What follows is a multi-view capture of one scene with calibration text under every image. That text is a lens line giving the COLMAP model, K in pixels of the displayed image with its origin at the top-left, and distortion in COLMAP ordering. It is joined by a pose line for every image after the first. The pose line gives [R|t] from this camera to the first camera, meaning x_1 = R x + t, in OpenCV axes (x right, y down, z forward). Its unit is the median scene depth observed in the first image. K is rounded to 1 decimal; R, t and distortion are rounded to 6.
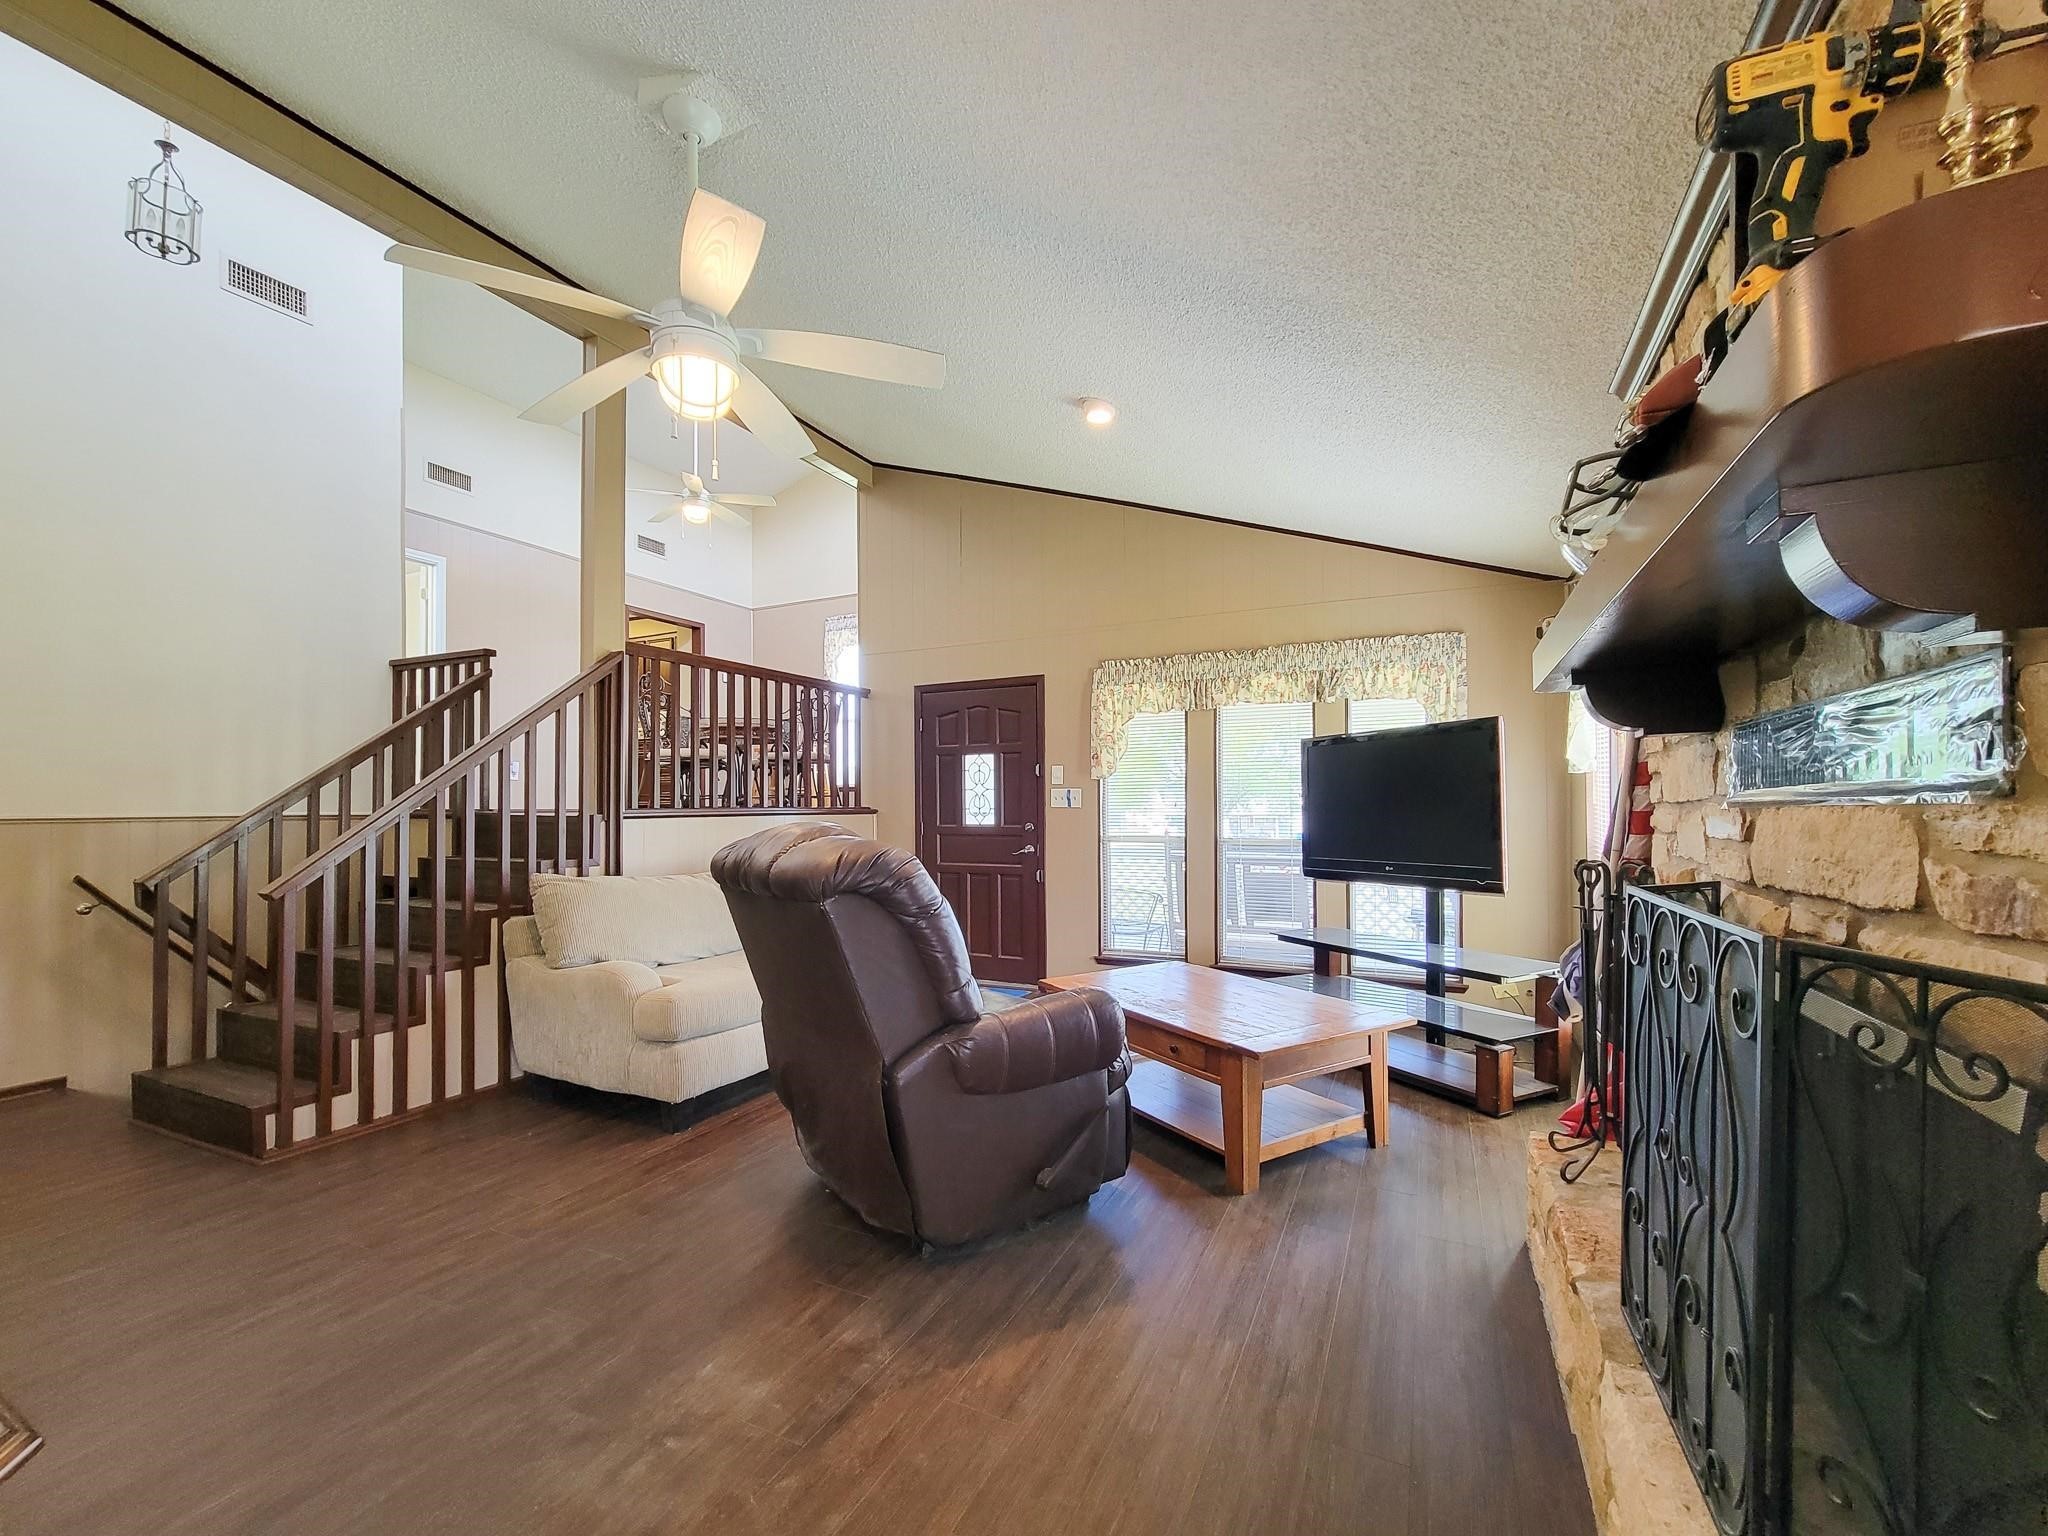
lens RADIAL K [[840.4, 0, 1060.5], [0, 840.4, 796.8], [0, 0, 1]] dist [-0.004083, -0.000647]
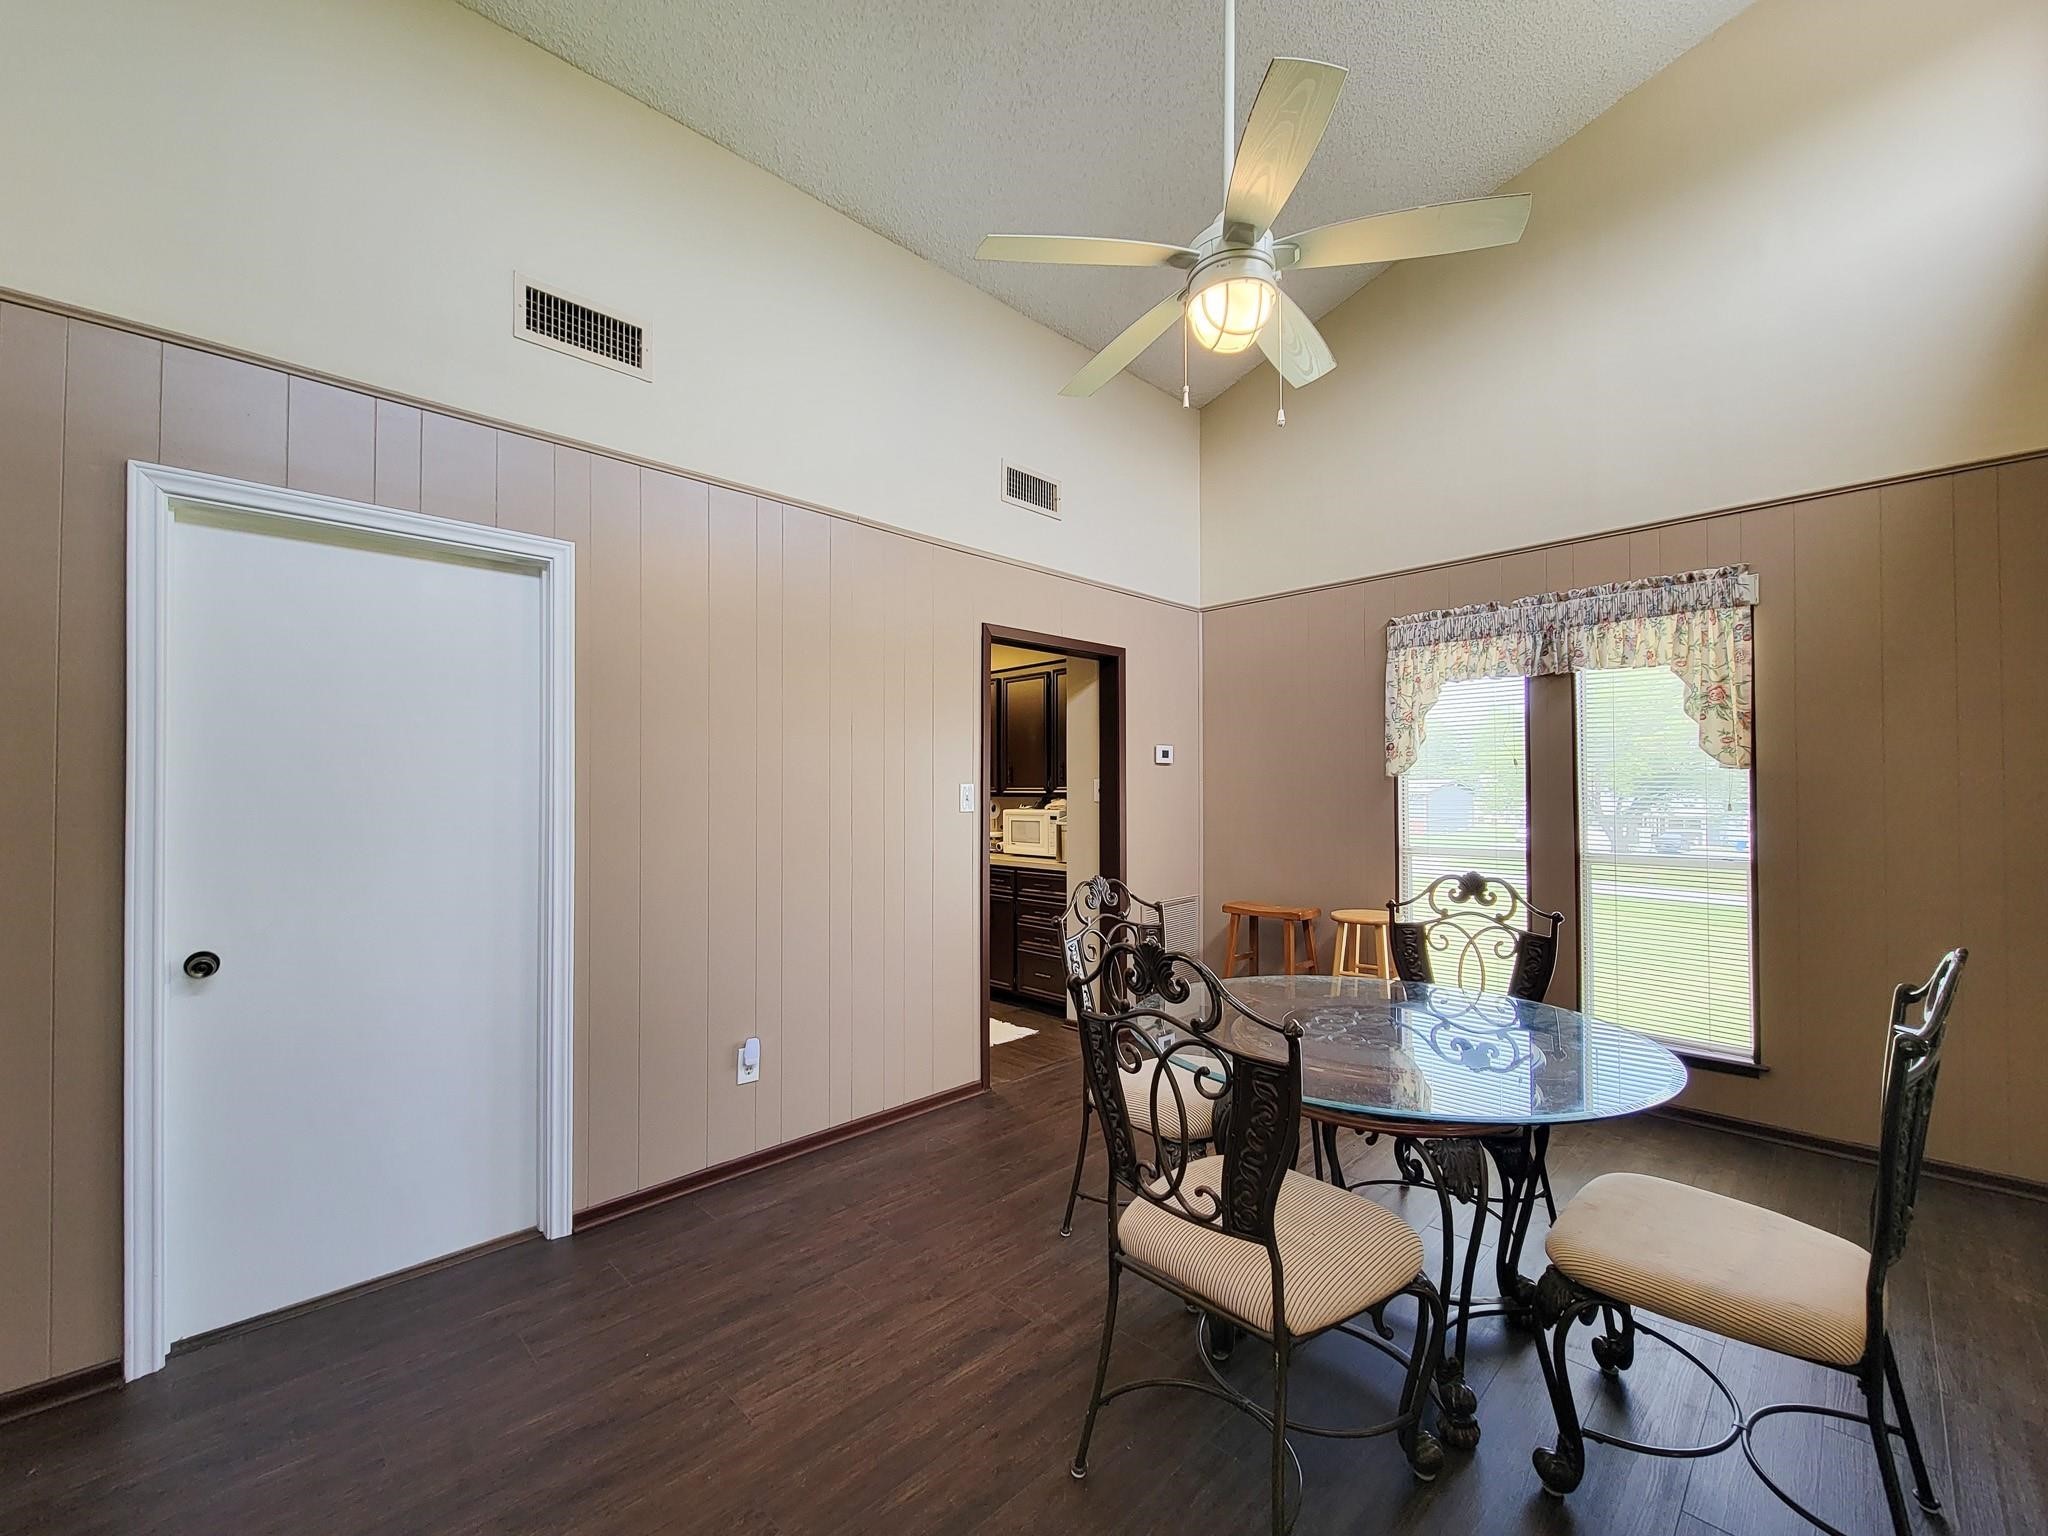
lens RADIAL K [[836.3, 0, 1024.0], [0, 836.3, 768.0], [0, 0, 1]] dist [0.001942, -0.003575]
pose [[0.934158, -0.006403, -0.356803, -0.639878], [0.002886, 0.999942, -0.010387, -0.279608], [0.356849, 0.008674, 0.934122, 1.120794]]
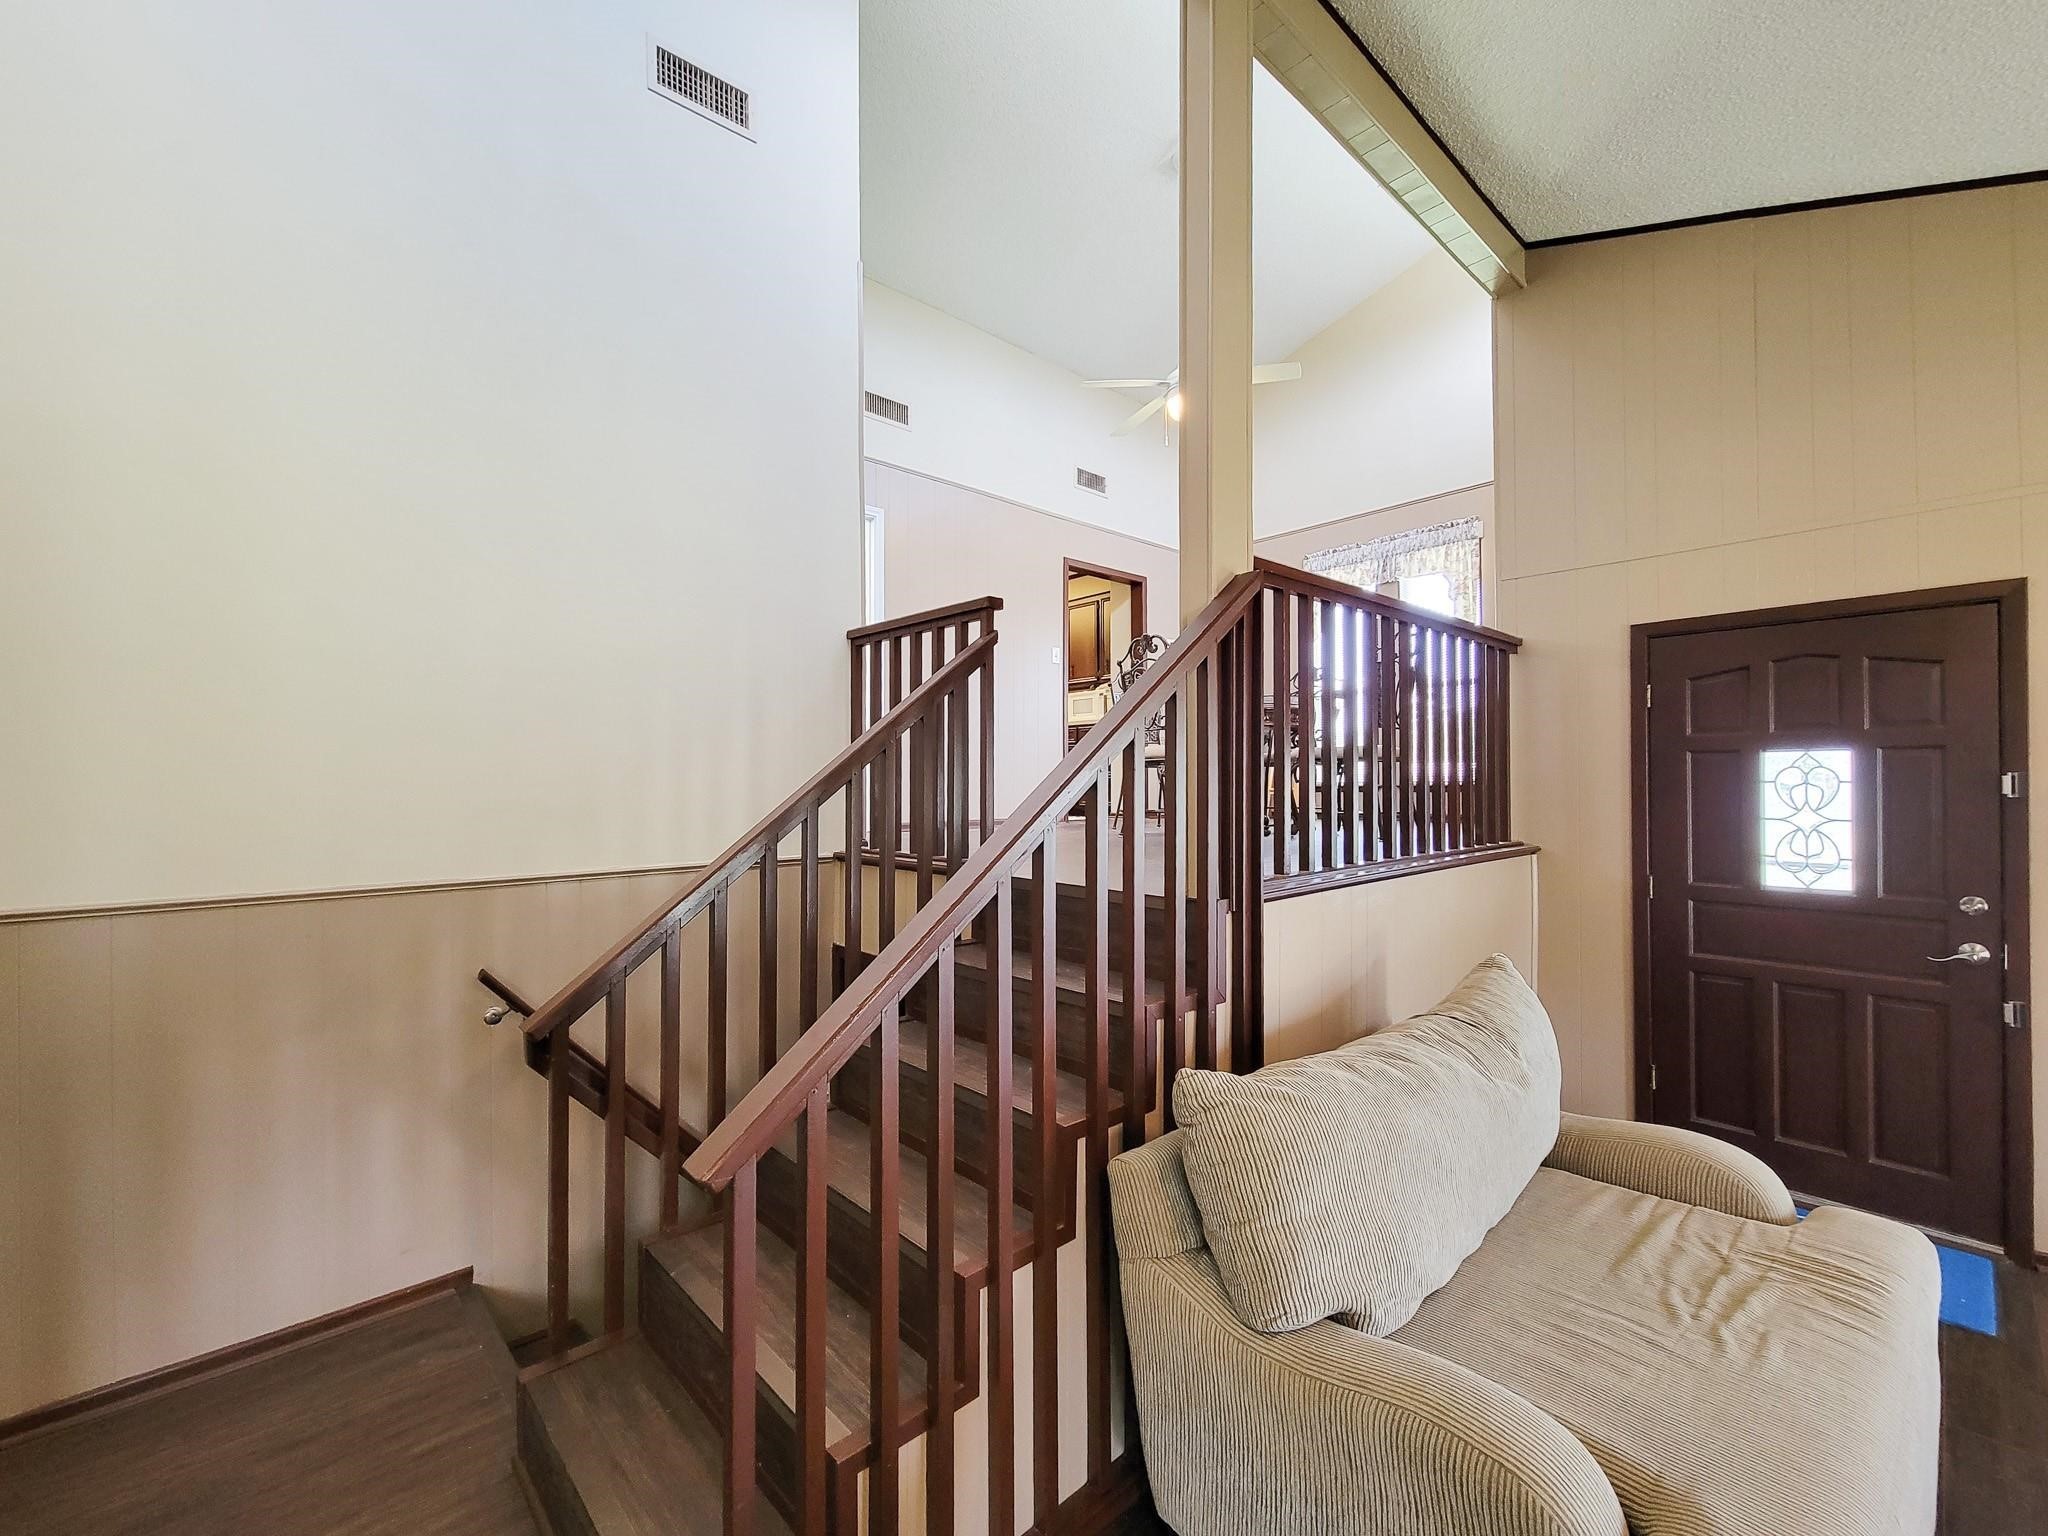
lens RADIAL K [[844.8, 0, 1032.4], [0, 844.8, 768.5], [0, 0, 1]] dist [0.001649, 0.000093]
pose [[0.923042, -0.005034, -0.384665, -0.454262], [0.004488, 0.999987, -0.002318, -0.055479], [0.384672, 0.000414, 0.923053, 0.483310]]
